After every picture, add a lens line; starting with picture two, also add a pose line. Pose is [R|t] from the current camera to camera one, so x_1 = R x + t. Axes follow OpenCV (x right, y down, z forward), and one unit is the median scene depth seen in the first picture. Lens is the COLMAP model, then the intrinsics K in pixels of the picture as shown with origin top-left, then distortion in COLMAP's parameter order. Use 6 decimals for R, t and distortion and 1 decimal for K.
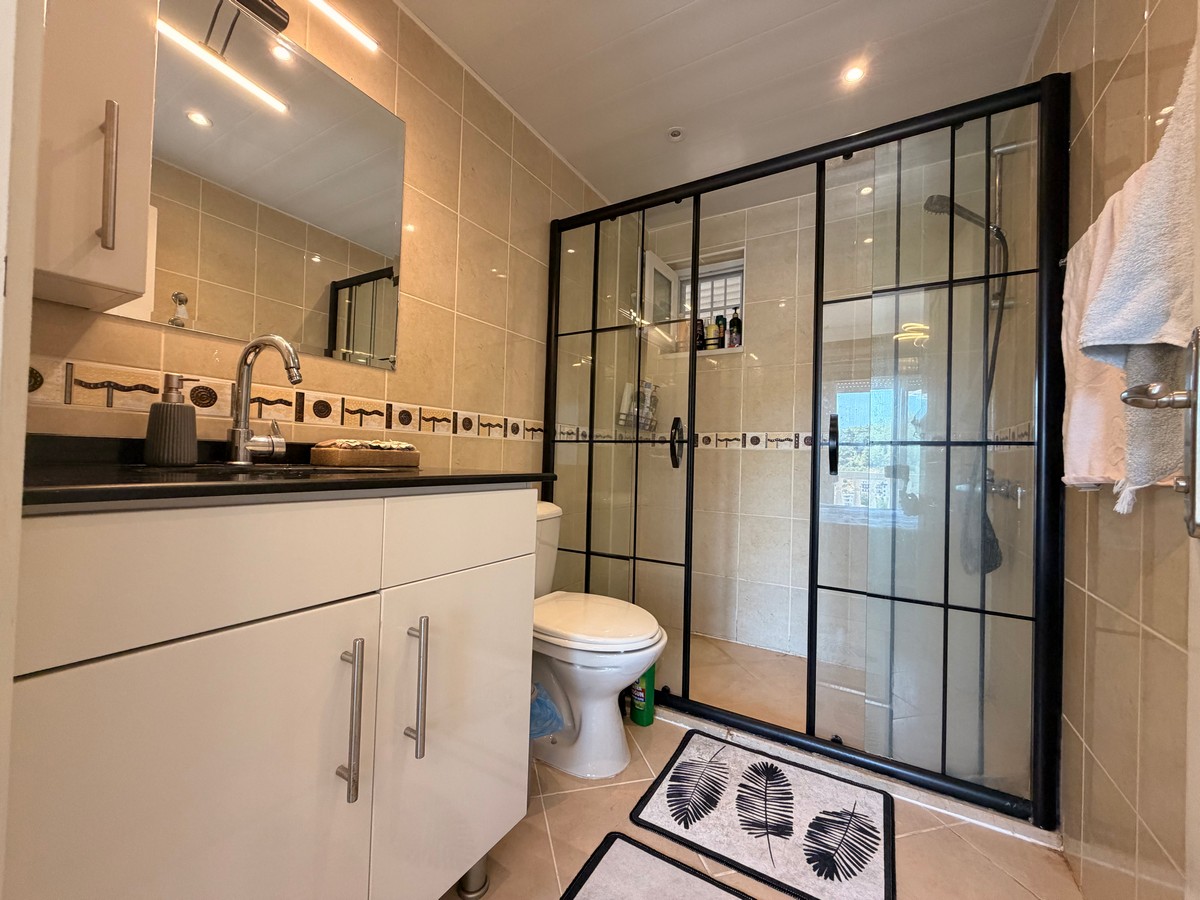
lens RADIAL K [[479.4, 0, 598.2], [0, 479.4, 449.5], [0, 0, 1]] dist [0.001299, 0.000167]
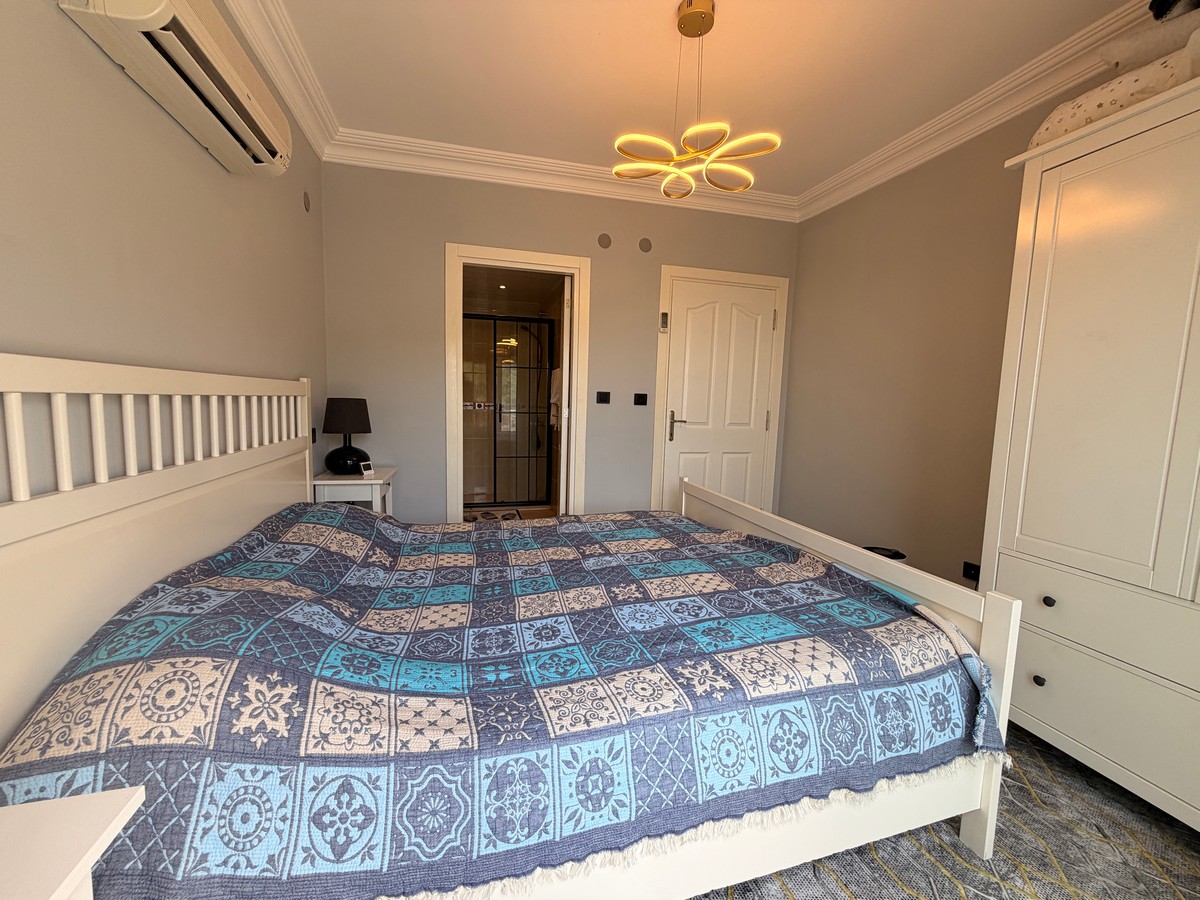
lens RADIAL K [[479.4, 0, 601.5], [0, 479.4, 451.6], [0, 0, 1]] dist [0.001299, 0.000167]
pose [[0.687939, -0.076842, 0.721689, -1.472514], [-0.020094, 0.991982, 0.124775, -0.179056], [-0.725490, -0.100339, 0.680879, -1.815242]]
